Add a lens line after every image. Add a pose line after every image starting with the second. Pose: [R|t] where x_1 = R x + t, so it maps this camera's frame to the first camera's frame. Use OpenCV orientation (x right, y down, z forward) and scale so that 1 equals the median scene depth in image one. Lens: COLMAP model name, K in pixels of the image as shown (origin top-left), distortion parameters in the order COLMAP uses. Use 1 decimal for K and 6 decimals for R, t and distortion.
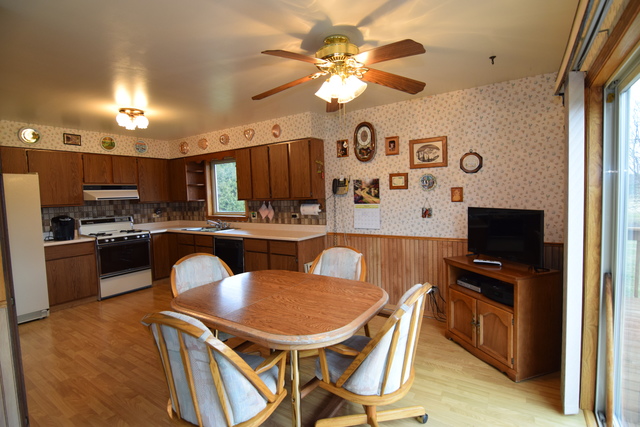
lens RADIAL K [[307.9, 0, 318.2], [0, 307.9, 212.8], [0, 0, 1]] dist [-0.017233, -0.003105]
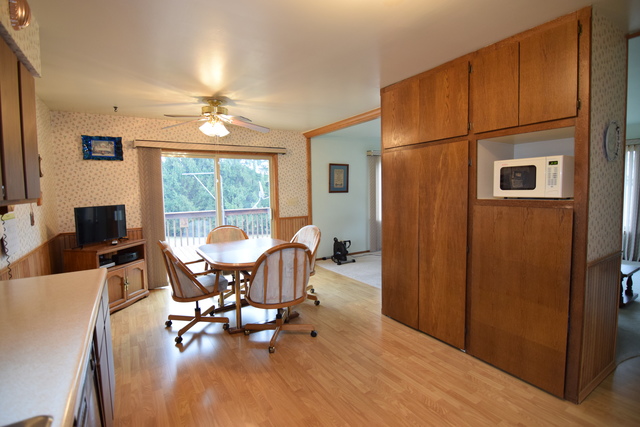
lens RADIAL K [[307.9, 0, 320.0], [0, 307.9, 212.9], [0, 0, 1]] dist [-0.017233, -0.003105]
pose [[-0.908305, 0.016622, 0.417977, -0.631536], [0.071932, 0.990532, 0.116925, -0.051073], [-0.412077, 0.136269, -0.900902, 1.264582]]
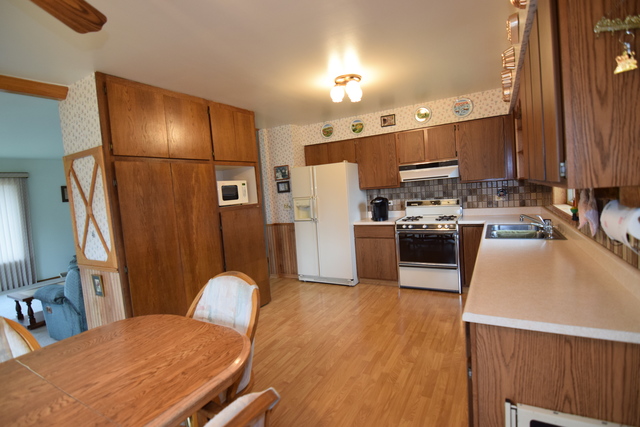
lens RADIAL K [[307.9, 0, 322.7], [0, 307.9, 212.9], [0, 0, 1]] dist [-0.017233, -0.003105]
pose [[0.078236, 0.102314, -0.991671, 0.220347], [0.013048, 0.994529, 0.103638, -0.053690], [0.996849, -0.021048, 0.076473, 0.785643]]
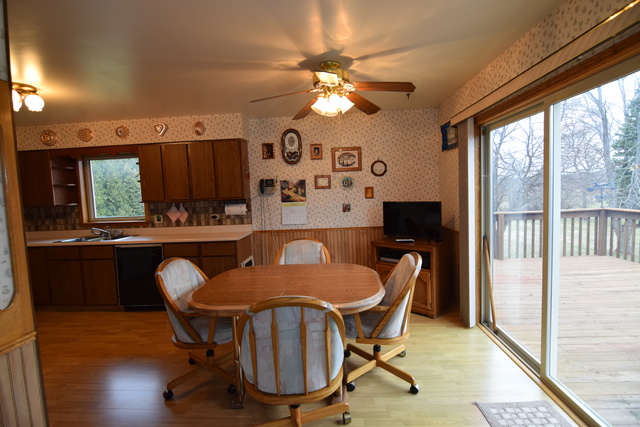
lens RADIAL K [[307.9, 0, 319.3], [0, 307.9, 212.5], [0, 0, 1]] dist [-0.017233, -0.003105]
pose [[0.866271, -0.039467, 0.498012, -0.317108], [0.043390, 0.999051, 0.003698, 0.008376], [-0.497686, 0.018405, 0.867162, -0.011676]]
